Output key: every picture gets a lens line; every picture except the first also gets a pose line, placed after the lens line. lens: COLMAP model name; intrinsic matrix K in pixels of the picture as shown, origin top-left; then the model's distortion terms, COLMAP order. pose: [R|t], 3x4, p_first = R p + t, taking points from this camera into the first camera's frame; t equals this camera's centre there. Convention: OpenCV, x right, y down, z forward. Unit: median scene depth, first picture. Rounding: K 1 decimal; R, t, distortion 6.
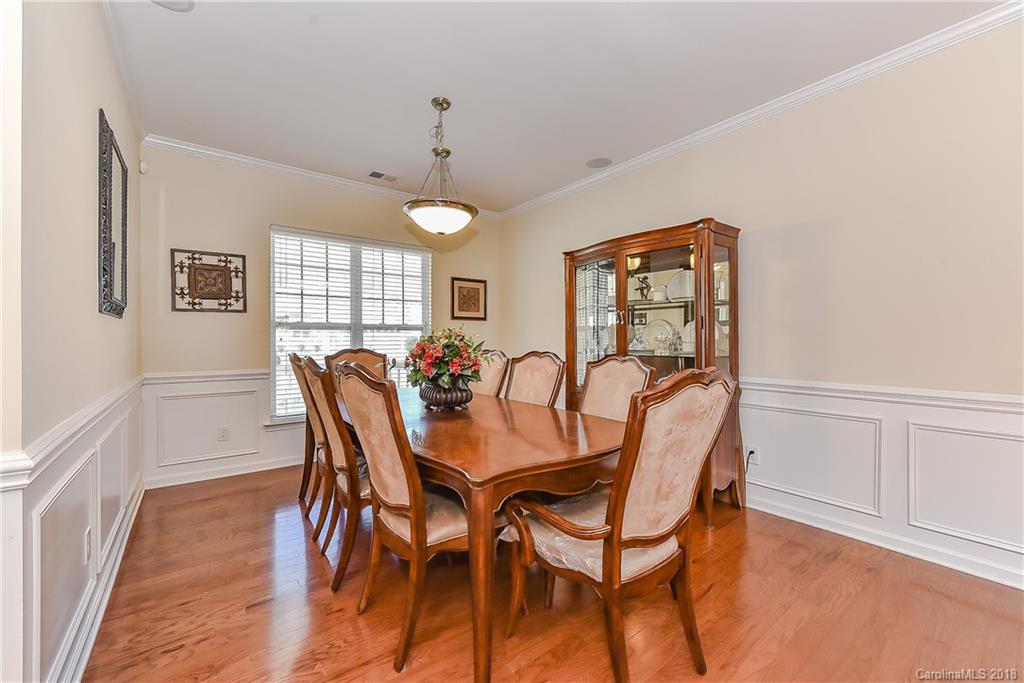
lens RADIAL K [[407.5, 0, 508.9], [0, 407.5, 335.8], [0, 0, 1]] dist [0.000265, -0.000002]
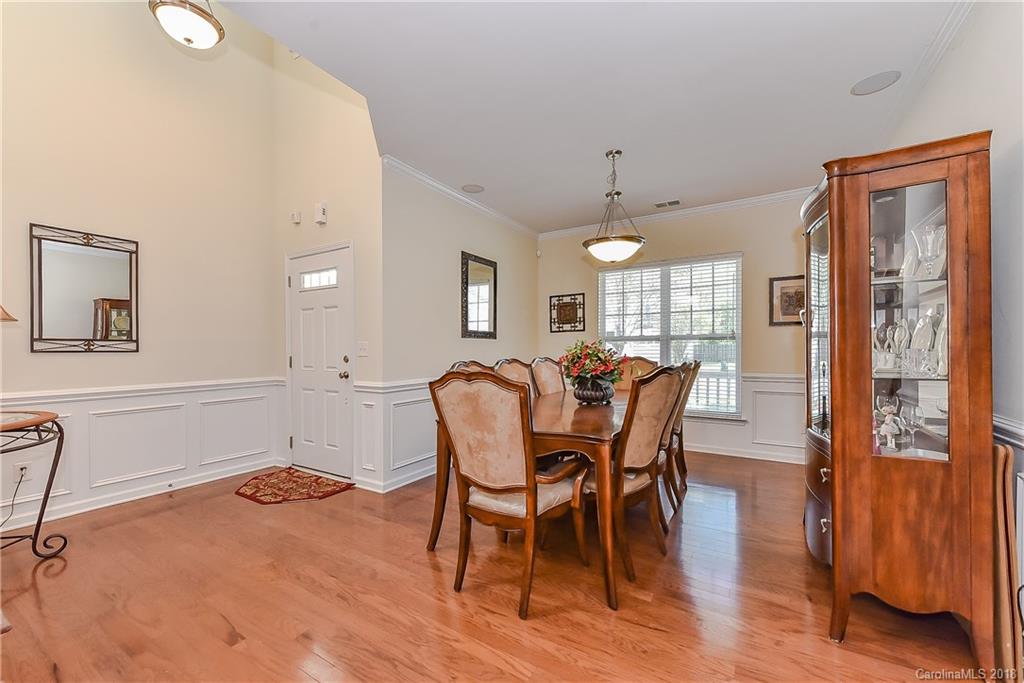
lens RADIAL K [[406.5, 0, 509.8], [0, 406.5, 347.6], [0, 0, 1]] dist [0.001747, 0.000120]
pose [[0.357344, -0.008065, -0.933938, 0.666479], [0.008655, 0.999948, -0.005324, 0.009548], [0.933933, -0.006181, 0.357396, 0.215662]]
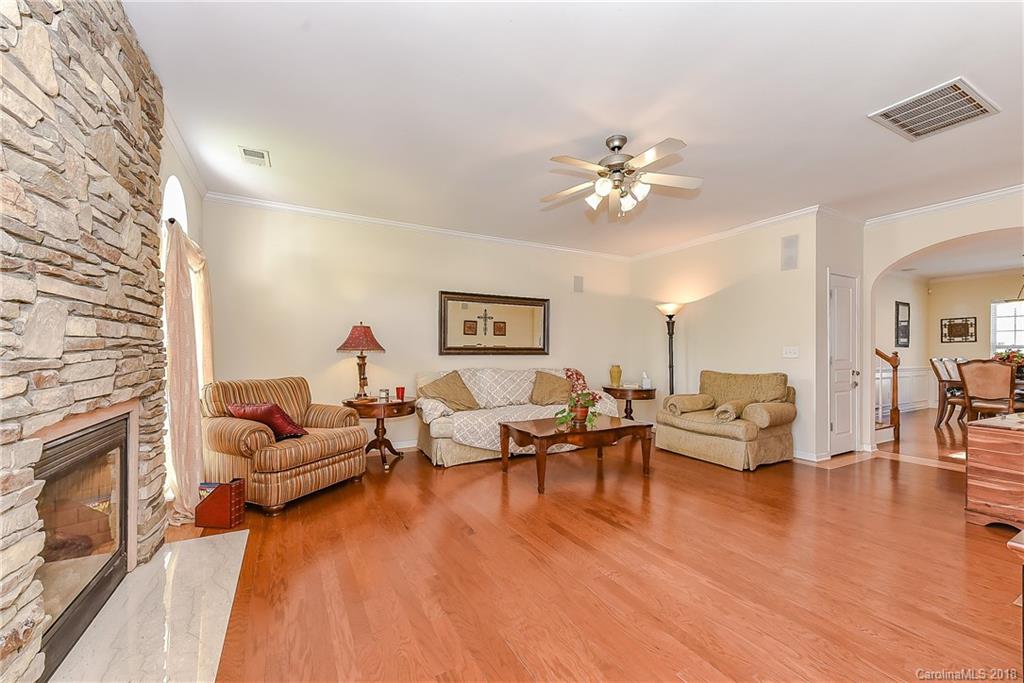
lens RADIAL K [[406.5, 0, 509.8], [0, 406.5, 347.6], [0, 0, 1]] dist [0.001747, 0.000120]
pose [[-0.156798, -0.014583, -0.987523, 2.088129], [0.000164, 0.999891, -0.014792, 0.009012], [0.987631, -0.002481, -0.156778, -1.270022]]
